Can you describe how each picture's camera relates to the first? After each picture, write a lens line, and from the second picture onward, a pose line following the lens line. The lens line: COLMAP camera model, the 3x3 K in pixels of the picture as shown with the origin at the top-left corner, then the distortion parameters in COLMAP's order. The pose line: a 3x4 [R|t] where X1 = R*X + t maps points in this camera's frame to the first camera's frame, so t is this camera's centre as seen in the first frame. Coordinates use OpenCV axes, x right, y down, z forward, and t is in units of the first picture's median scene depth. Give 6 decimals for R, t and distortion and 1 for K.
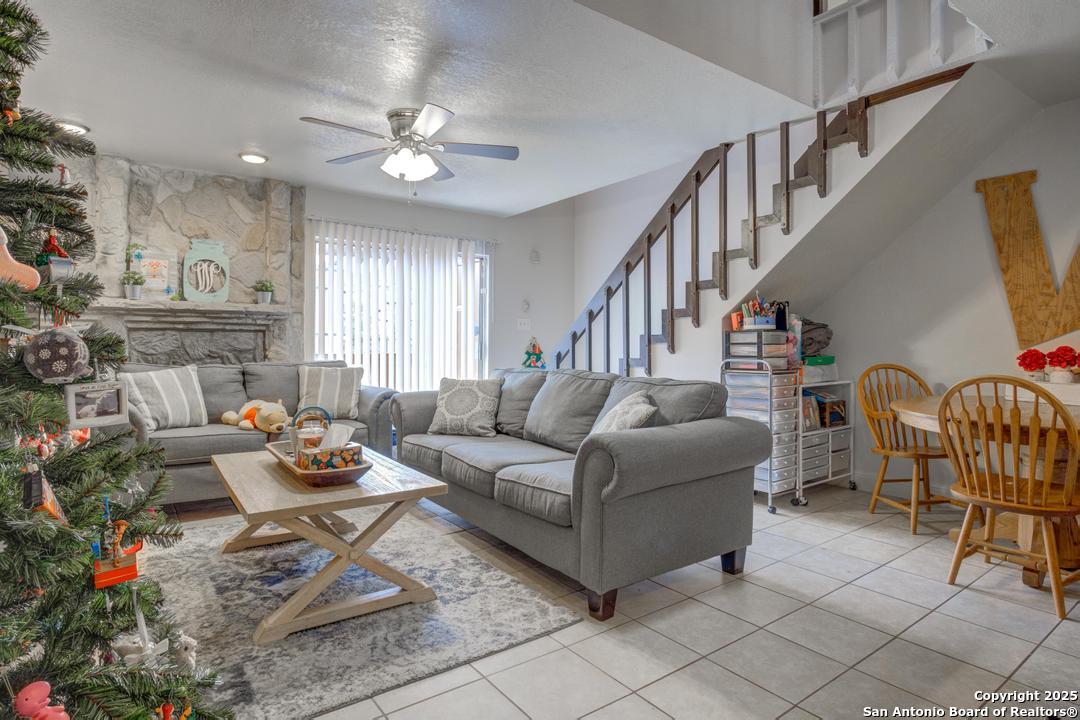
lens RADIAL K [[601.4, 0, 530.3], [0, 601.4, 352.8], [0, 0, 1]] dist [-0.023369, 0.000474]
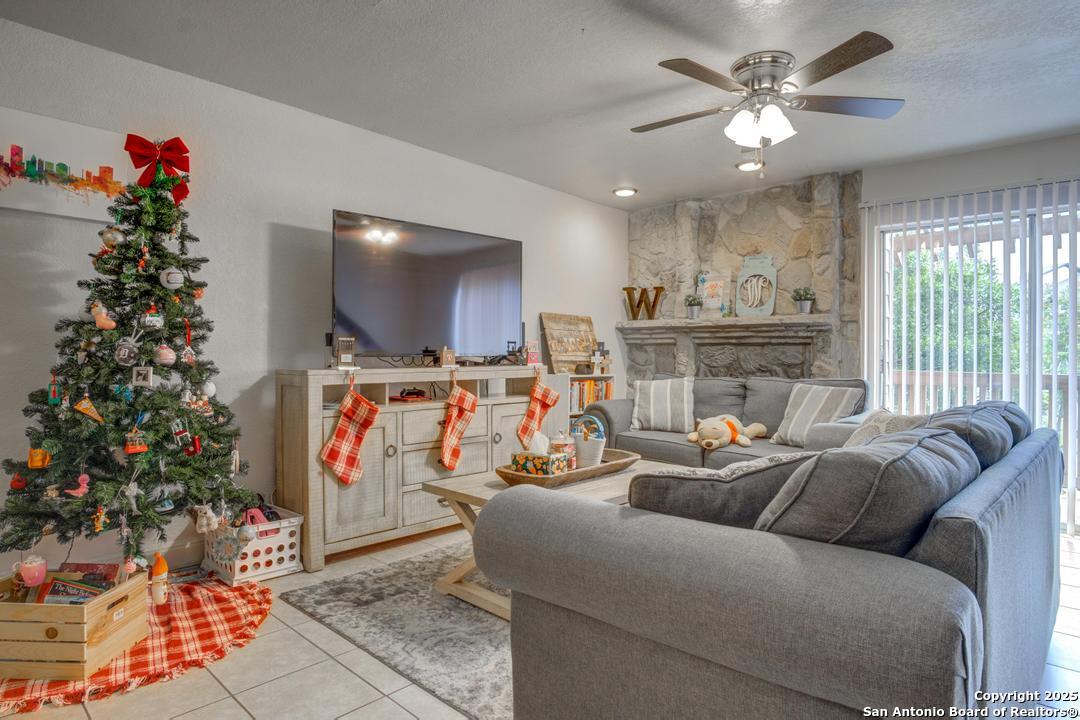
lens RADIAL K [[601.4, 0, 534.5], [0, 601.4, 357.0], [0, 0, 1]] dist [-0.023369, 0.000474]
pose [[0.189075, 0.000574, -0.981962, 0.393891], [-0.023107, 0.999726, -0.003864, -0.003570], [0.981691, 0.023421, 0.189036, 0.445987]]
